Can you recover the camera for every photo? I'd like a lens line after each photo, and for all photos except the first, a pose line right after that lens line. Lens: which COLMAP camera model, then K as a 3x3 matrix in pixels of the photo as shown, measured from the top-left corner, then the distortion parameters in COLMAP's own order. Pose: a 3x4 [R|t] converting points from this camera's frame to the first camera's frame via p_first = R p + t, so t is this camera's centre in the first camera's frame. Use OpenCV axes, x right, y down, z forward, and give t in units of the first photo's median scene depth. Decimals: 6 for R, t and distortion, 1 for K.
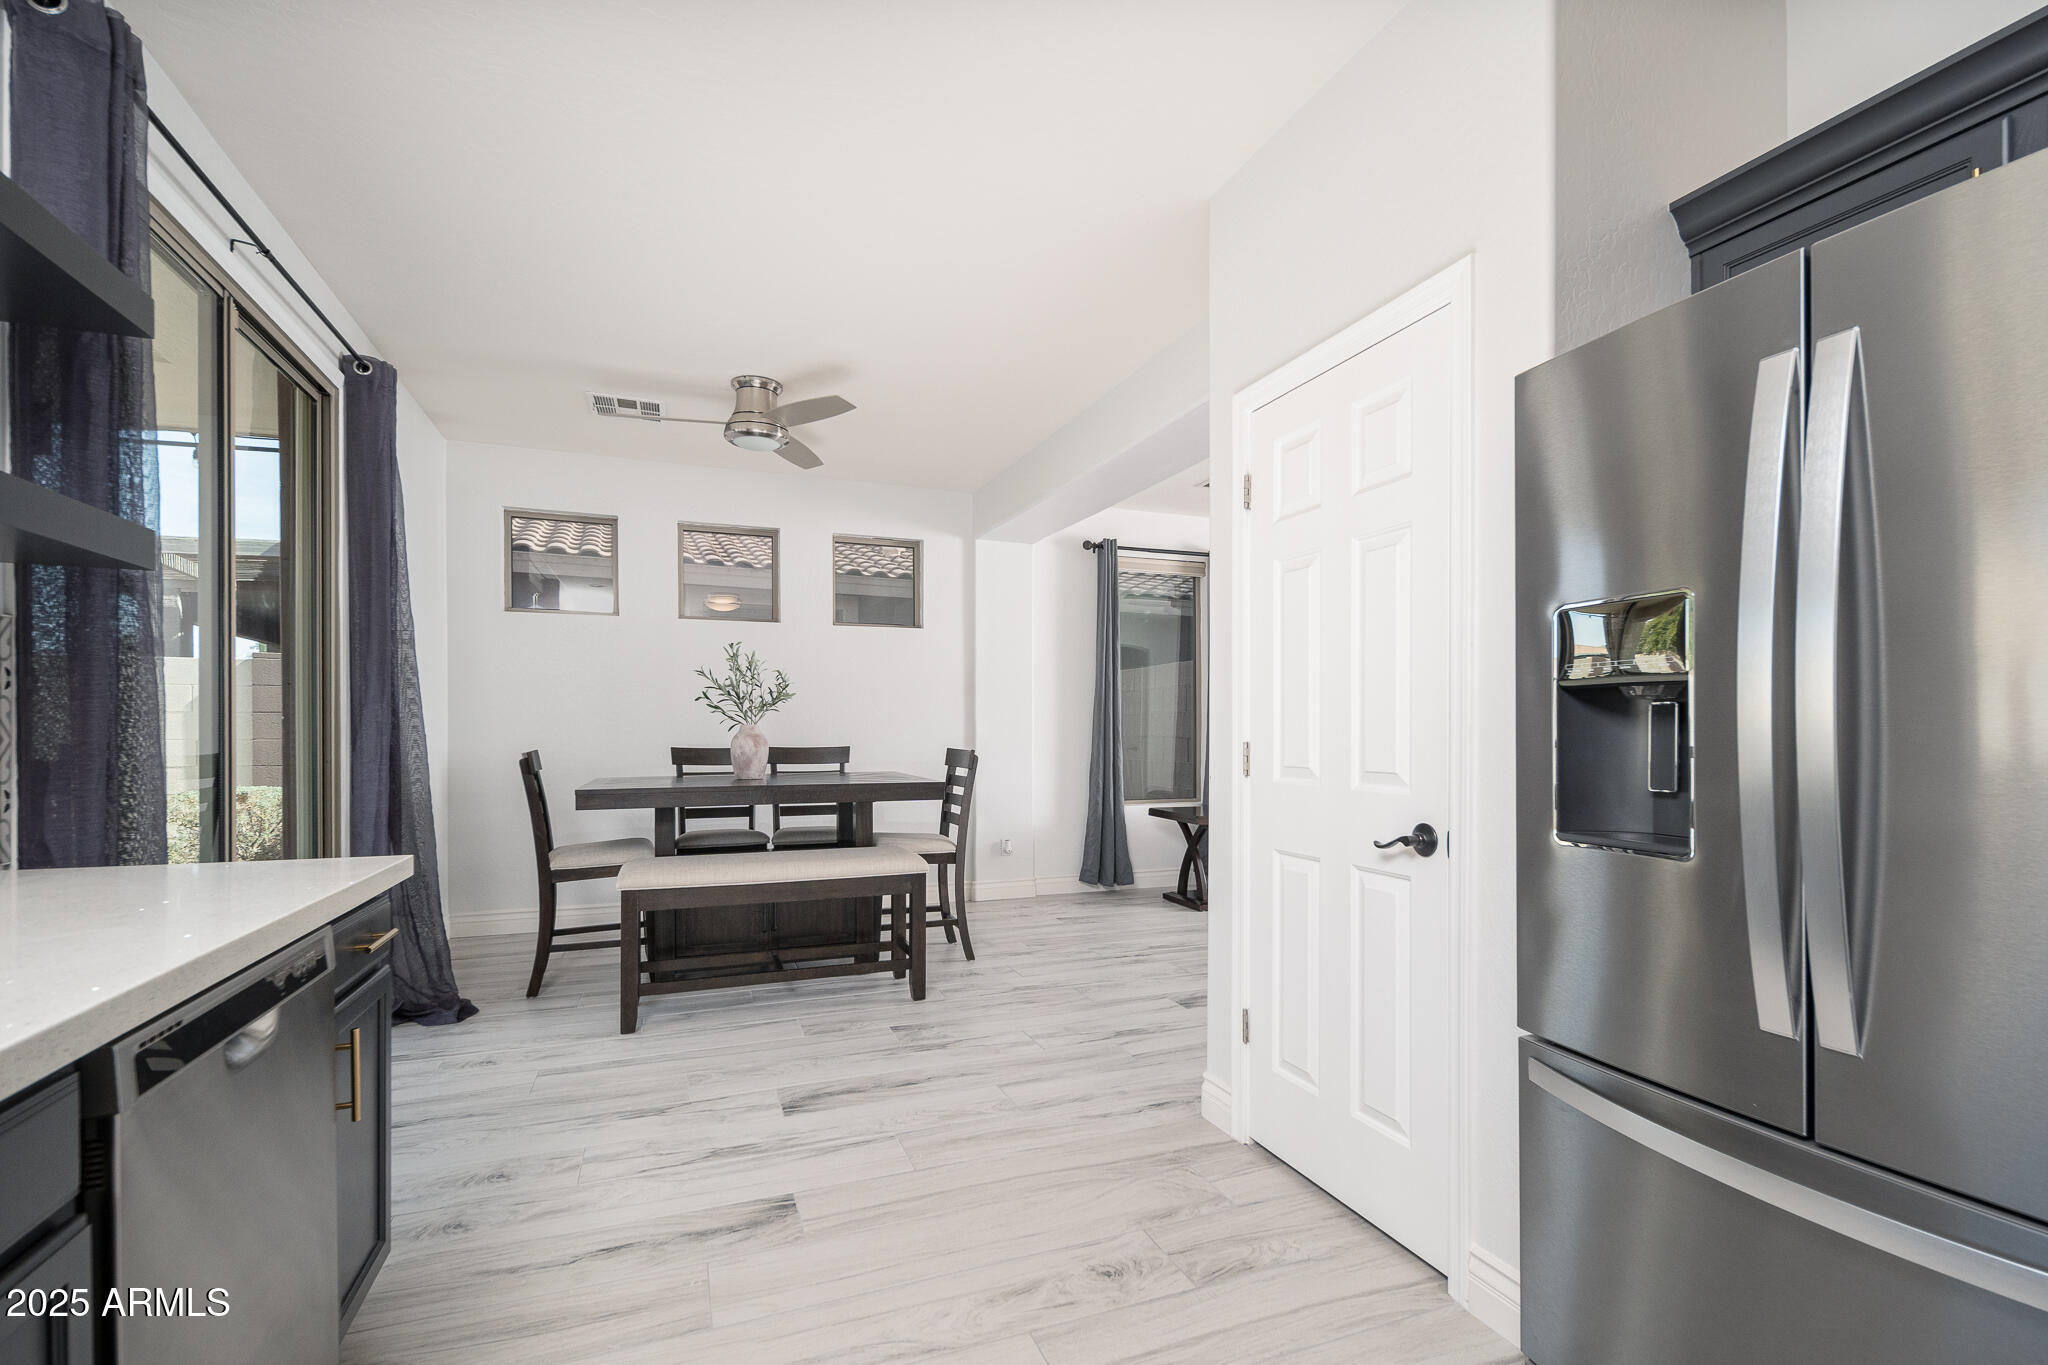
lens RADIAL K [[929.0, 0, 1032.4], [0, 929.0, 733.5], [0, 0, 1]] dist [0.000853, -0.000577]
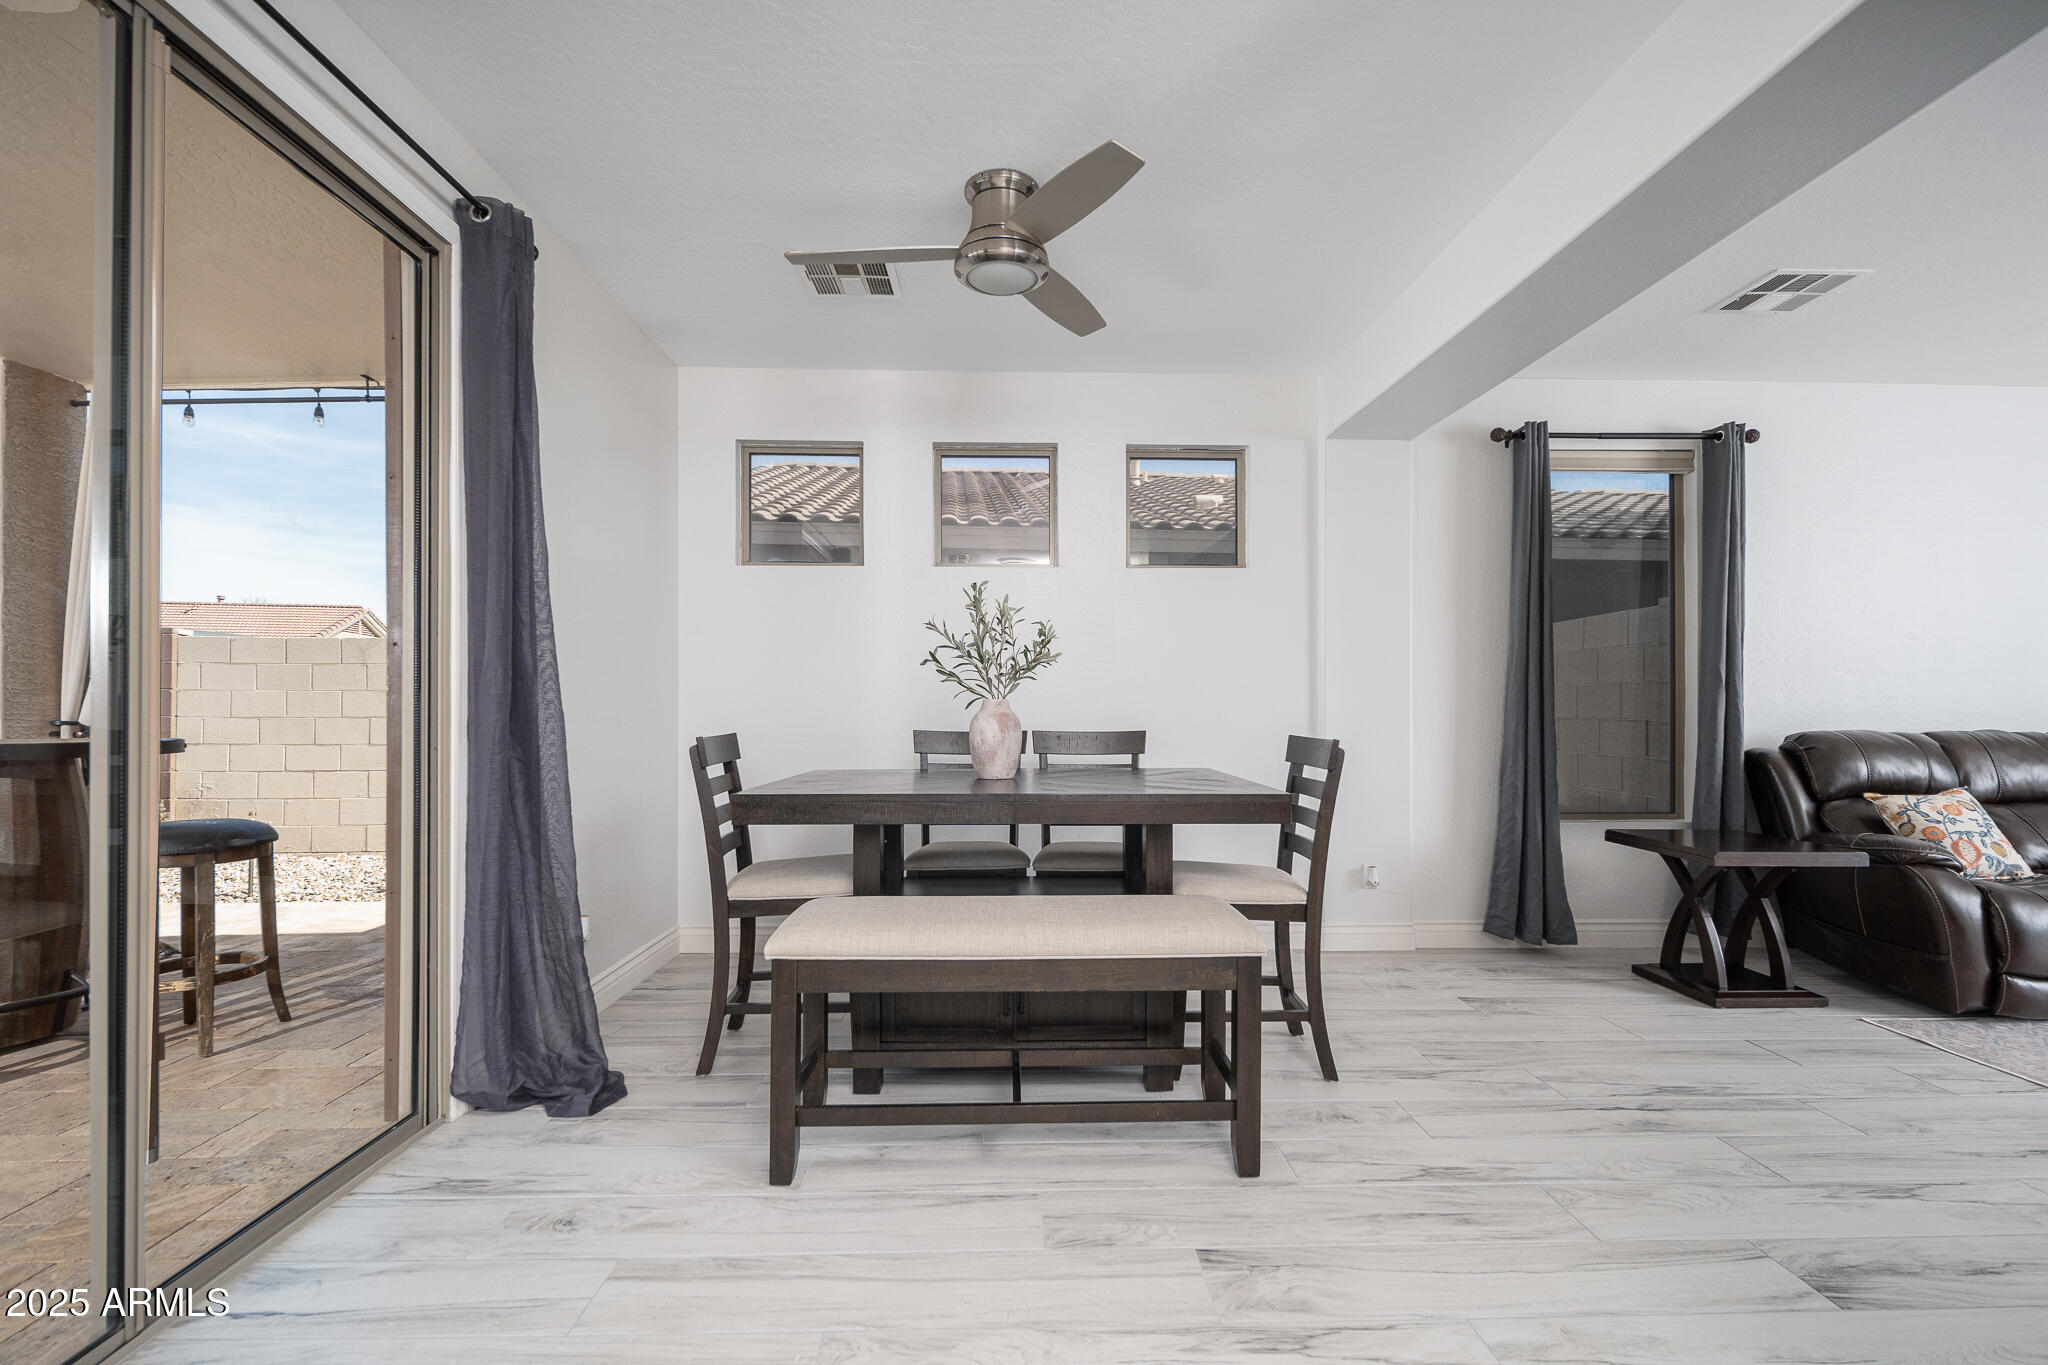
lens RADIAL K [[1071.6, 0, 994.9], [0, 1071.6, 714.5], [0, 0, 1]] dist [0.004387, 0.000163]
pose [[0.940970, 0.003642, -0.338470, -0.035542], [-0.003222, 0.999993, 0.001804, 0.000161], [0.338474, -0.000608, 0.940975, 0.248325]]
